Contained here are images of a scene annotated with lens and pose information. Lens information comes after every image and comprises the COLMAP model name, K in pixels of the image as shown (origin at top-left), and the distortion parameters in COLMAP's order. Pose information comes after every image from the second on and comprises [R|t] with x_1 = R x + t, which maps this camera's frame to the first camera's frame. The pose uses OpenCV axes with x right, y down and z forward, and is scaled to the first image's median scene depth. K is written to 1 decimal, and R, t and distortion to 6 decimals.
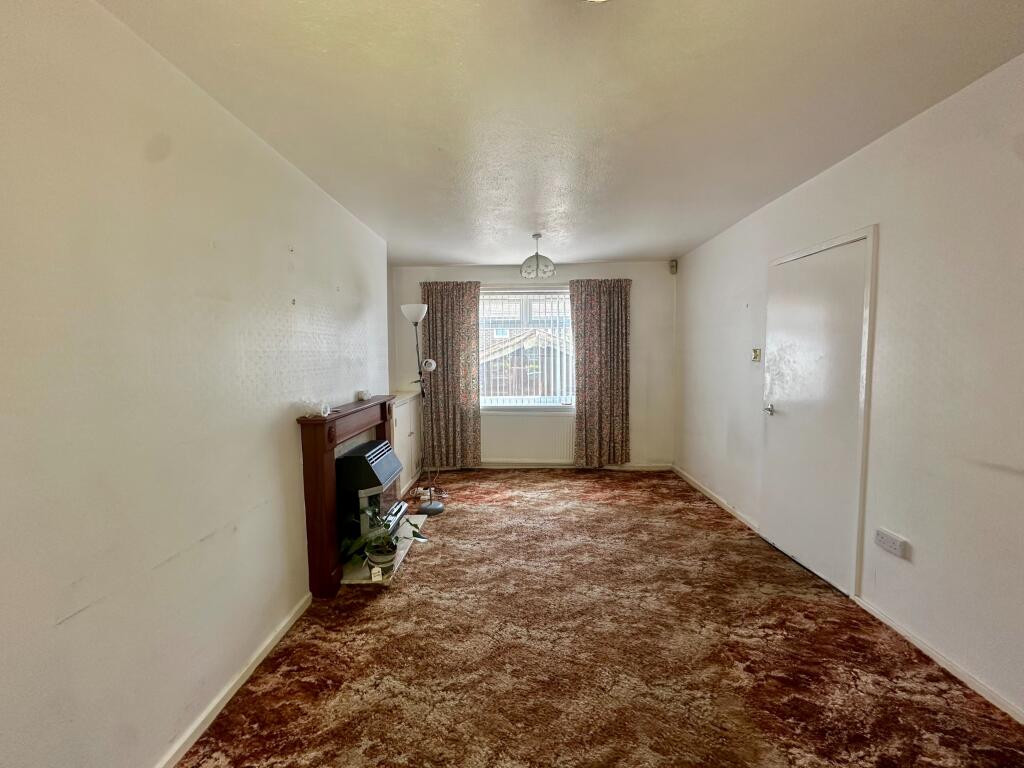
lens RADIAL K [[408.3, 0, 511.2], [0, 408.3, 382.1], [0, 0, 1]] dist [-0.005962, 0.000504]
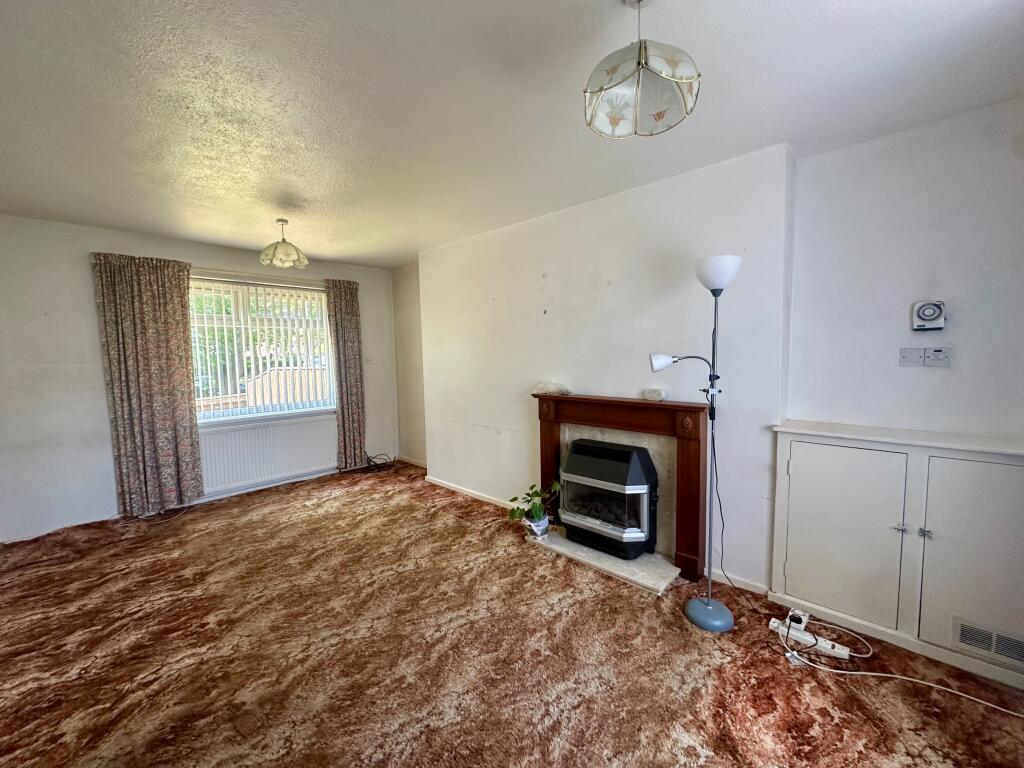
lens RADIAL K [[408.3, 0, 513.1], [0, 408.3, 384.7], [0, 0, 1]] dist [-0.005962, 0.000504]
pose [[-0.660246, 0.085676, -0.746147, 0.599977], [-0.027295, 0.990079, 0.137838, -0.127807], [0.750554, 0.111373, -0.651357, 1.746997]]
